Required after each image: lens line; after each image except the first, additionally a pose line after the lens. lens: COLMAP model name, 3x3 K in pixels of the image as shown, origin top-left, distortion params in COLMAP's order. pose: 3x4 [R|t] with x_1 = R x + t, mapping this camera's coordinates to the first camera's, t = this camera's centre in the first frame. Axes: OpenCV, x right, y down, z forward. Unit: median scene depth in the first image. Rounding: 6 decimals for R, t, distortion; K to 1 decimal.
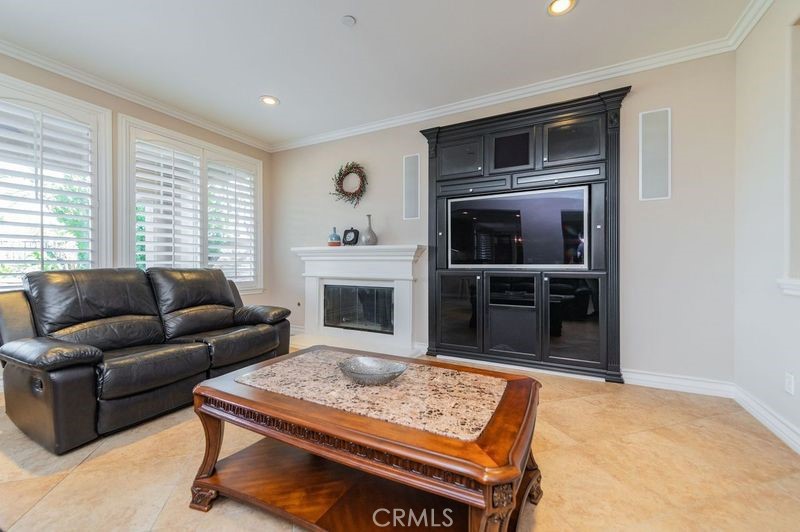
lens RADIAL K [[315.1, 0, 384.5], [0, 315.1, 263.0], [0, 0, 1]] dist [0.011342, -0.002843]
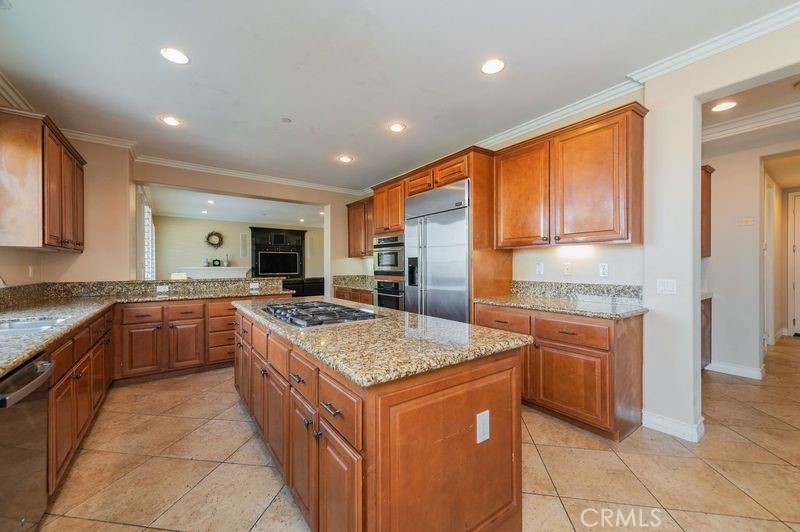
lens RADIAL K [[315.1, 0, 403.5], [0, 315.1, 266.7], [0, 0, 1]] dist [0.011342, -0.002843]
pose [[0.410444, -0.001284, 0.911885, -1.724225], [0.006886, 0.999975, -0.001691, -0.040643], [-0.911860, 0.006973, 0.410443, -1.284401]]
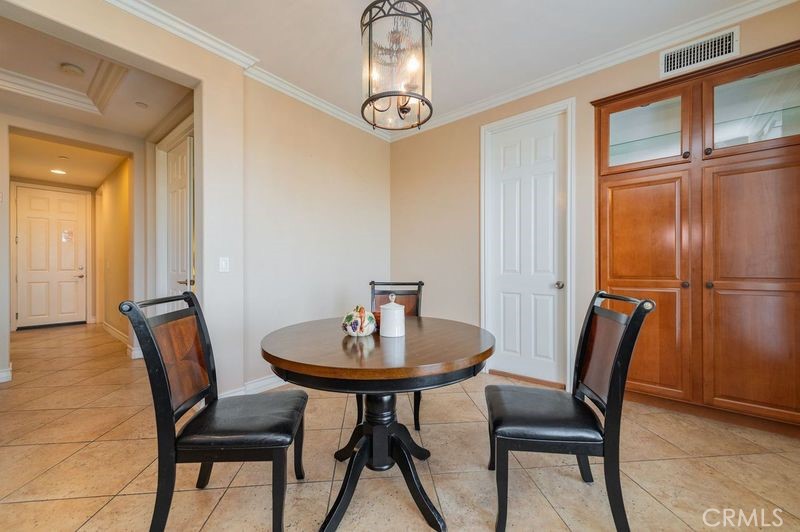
lens RADIAL K [[315.1, 0, 395.9], [0, 315.1, 268.7], [0, 0, 1]] dist [0.011342, -0.002843]
pose [[-0.983714, 0.002767, 0.179721, -1.570559], [0.005535, 0.999874, 0.014903, 0.000301], [-0.179657, 0.015655, -0.983605, -1.231209]]
